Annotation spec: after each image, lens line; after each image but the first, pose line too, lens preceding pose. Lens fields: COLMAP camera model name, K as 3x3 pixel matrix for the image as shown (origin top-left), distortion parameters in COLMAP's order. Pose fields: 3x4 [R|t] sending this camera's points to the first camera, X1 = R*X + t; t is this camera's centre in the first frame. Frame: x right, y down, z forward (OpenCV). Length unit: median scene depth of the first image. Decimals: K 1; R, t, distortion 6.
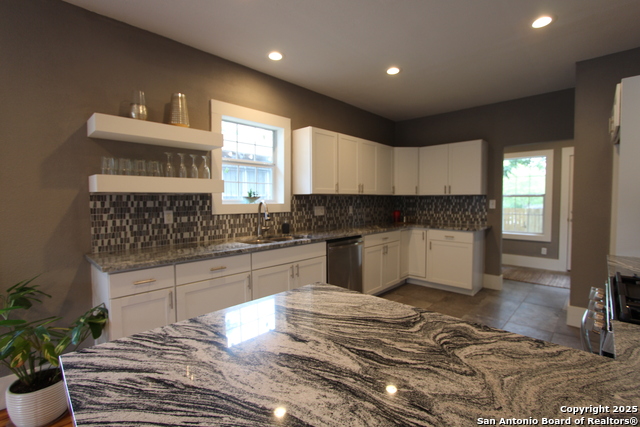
lens RADIAL K [[295.7, 0, 324.0], [0, 295.7, 210.4], [0, 0, 1]] dist [-0.018655, 0.000685]
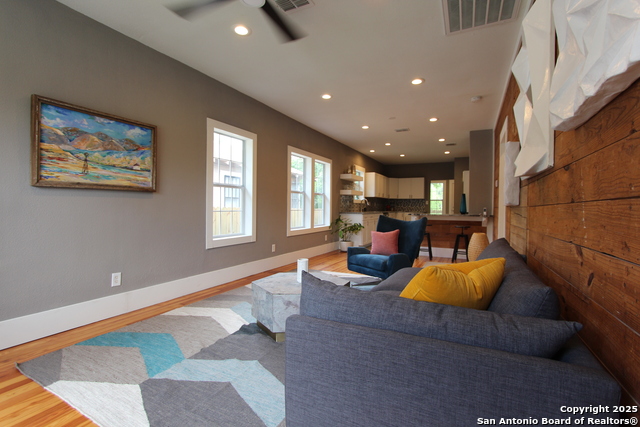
lens RADIAL K [[295.7, 0, 324.0], [0, 295.7, 210.4], [0, 0, 1]] dist [-0.018655, 0.000685]
pose [[0.956980, 0.007572, 0.290055, -1.003232], [-0.000048, 0.999664, -0.025936, 0.110499], [-0.290154, 0.024806, 0.956658, -1.159779]]
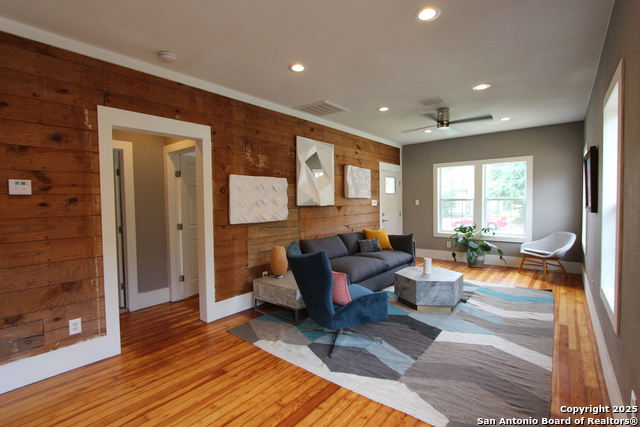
lens RADIAL K [[295.7, 0, 324.0], [0, 295.7, 210.4], [0, 0, 1]] dist [-0.018655, 0.000685]
pose [[-0.997252, 0.016998, -0.072101, -0.487081], [0.012050, 0.997577, 0.068515, -0.016657], [0.073091, 0.067458, -0.995041, 0.306369]]
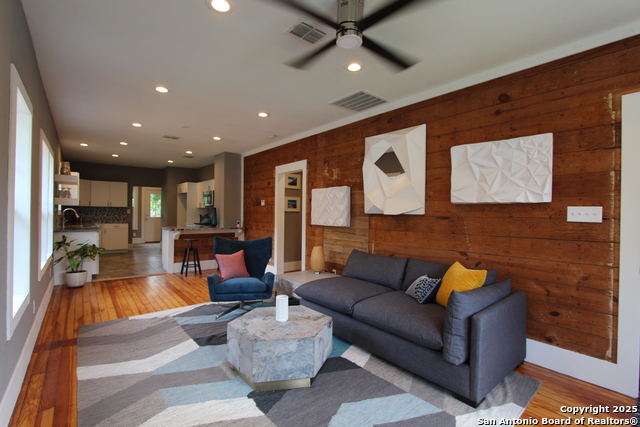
lens RADIAL K [[295.7, 0, 324.0], [0, 295.7, 210.4], [0, 0, 1]] dist [-0.018655, 0.000685]
pose [[0.118529, 0.009958, 0.992901, -1.432312], [0.024669, 0.999612, -0.012970, 0.036524], [-0.992644, 0.026031, 0.118237, -0.713806]]
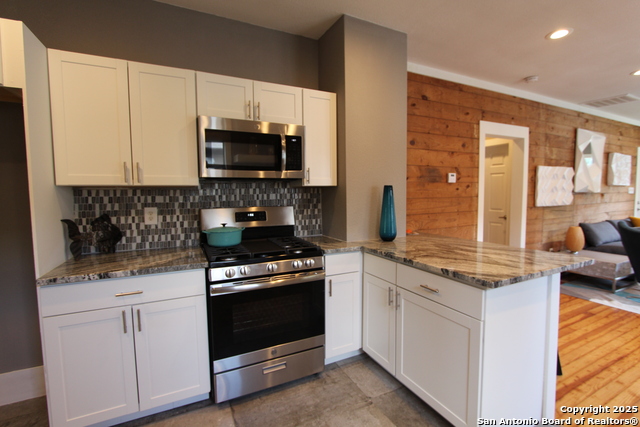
lens RADIAL K [[295.7, 0, 324.0], [0, 295.7, 210.4], [0, 0, 1]] dist [-0.018655, 0.000685]
pose [[-0.939576, -0.009601, 0.342206, 0.055227], [0.025182, 0.994960, 0.097054, -0.026994], [-0.341413, 0.099807, -0.934599, 0.657564]]
